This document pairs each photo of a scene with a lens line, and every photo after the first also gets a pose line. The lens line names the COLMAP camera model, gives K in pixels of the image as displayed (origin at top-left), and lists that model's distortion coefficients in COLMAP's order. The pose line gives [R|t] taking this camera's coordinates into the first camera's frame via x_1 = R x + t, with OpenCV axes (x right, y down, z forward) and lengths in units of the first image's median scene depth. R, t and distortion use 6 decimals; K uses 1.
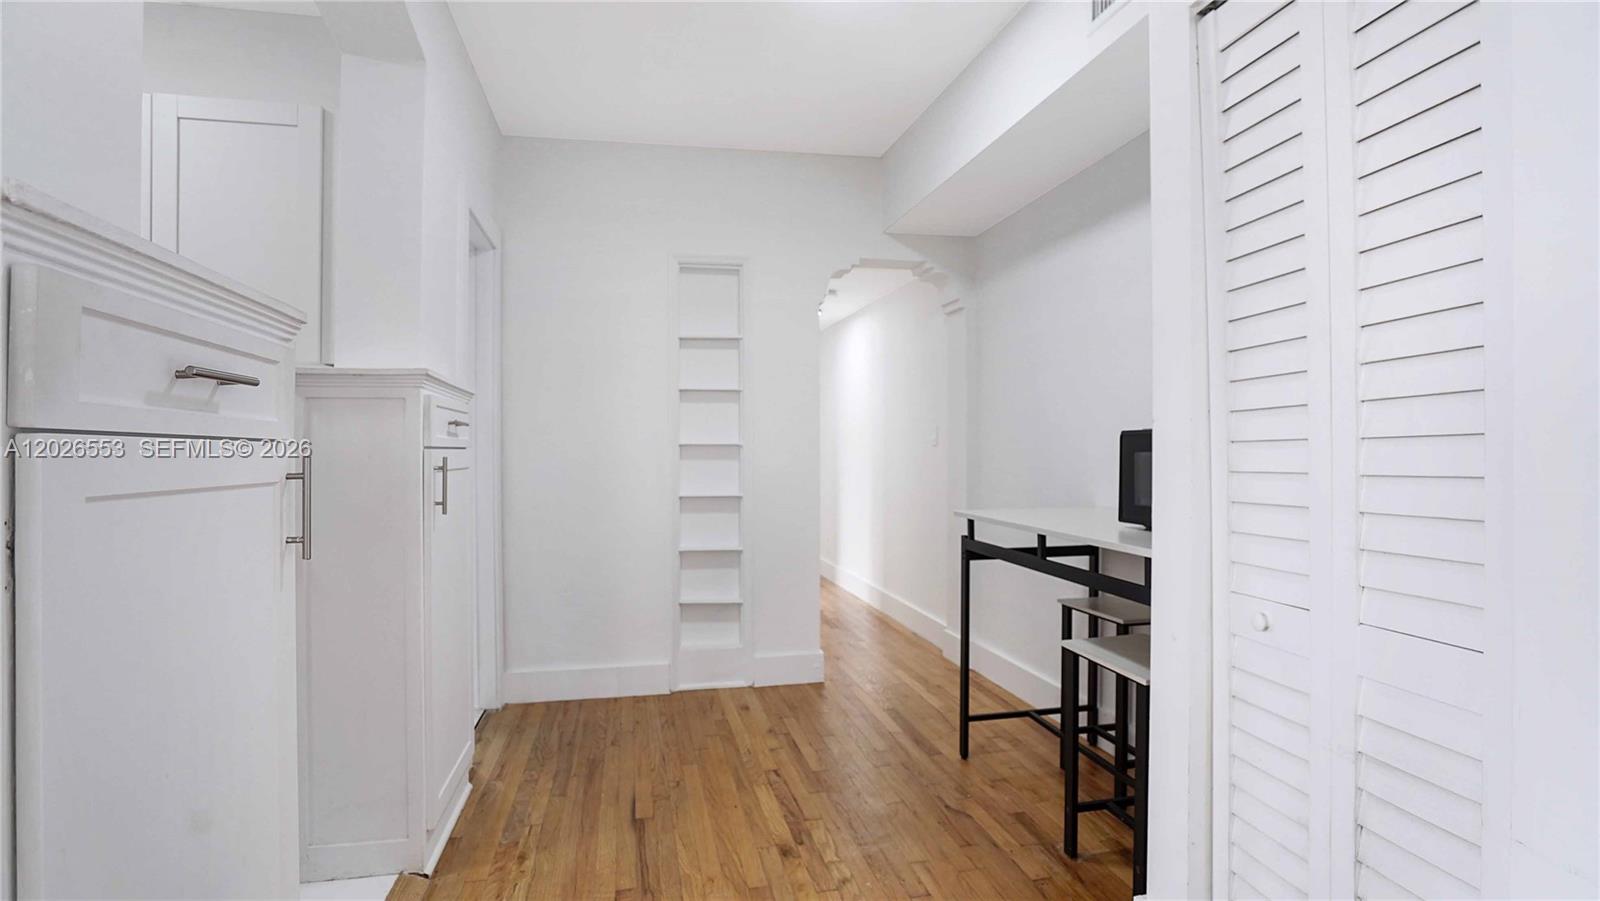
lens RADIAL K [[782.3, 0, 770.5], [0, 782.3, 452.8], [0, 0, 1]] dist [-0.063994, 0.020530]
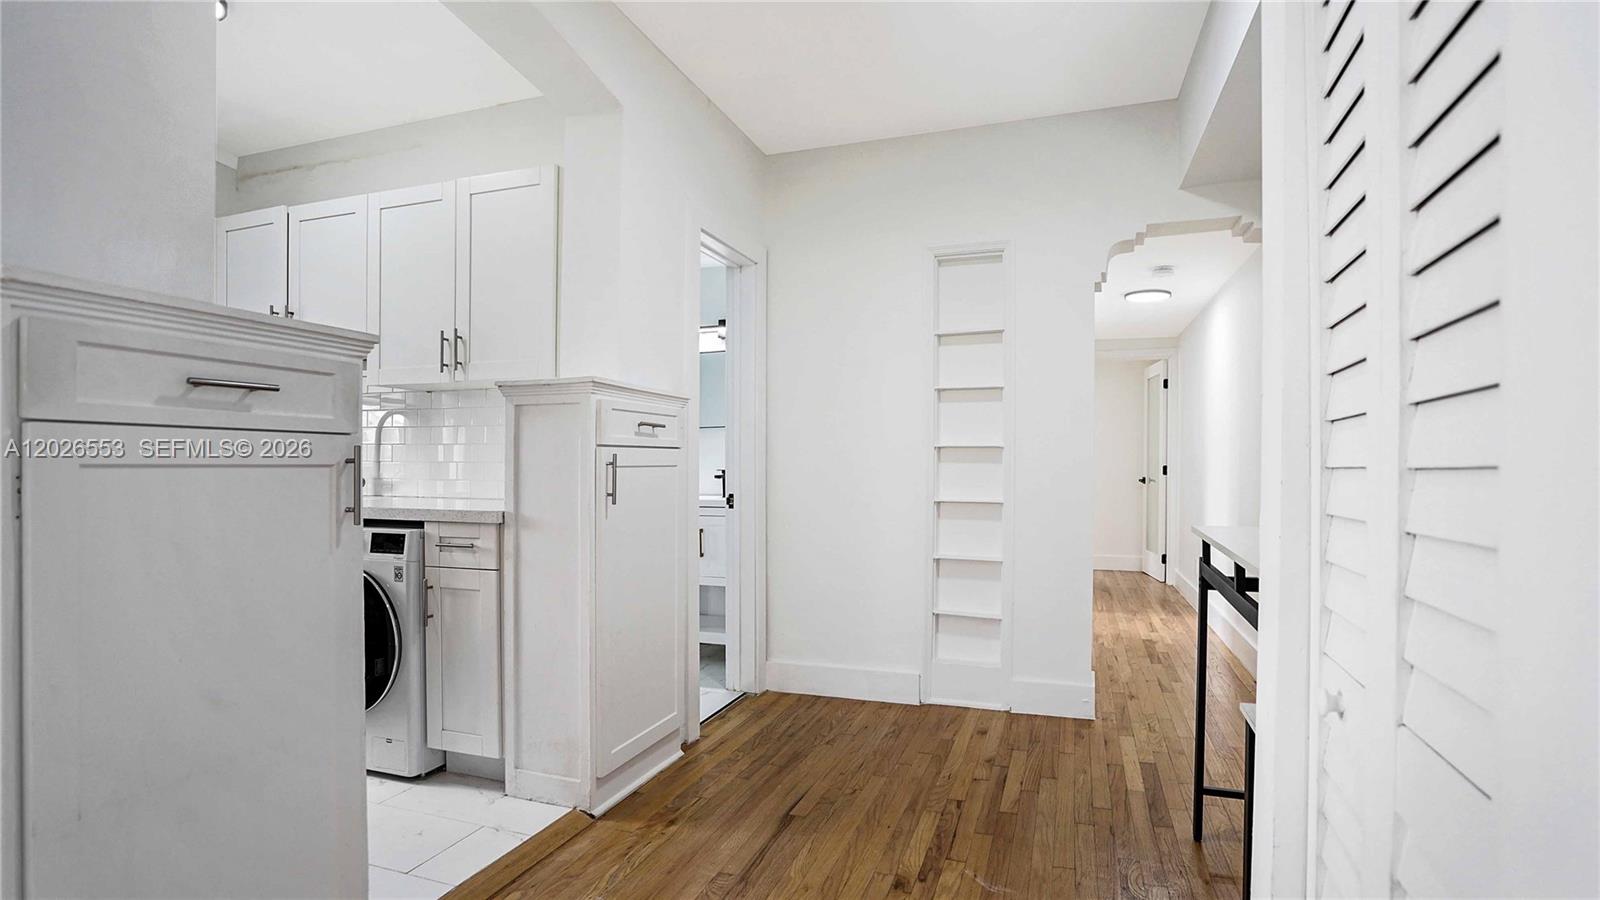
lens RADIAL K [[782.3, 0, 771.8], [0, 782.3, 472.3], [0, 0, 1]] dist [-0.063994, 0.020530]
pose [[0.848814, 0.010804, -0.528582, 0.300040], [-0.004989, 0.999910, 0.012426, 0.013335], [0.528669, -0.007910, 0.848791, 0.118873]]
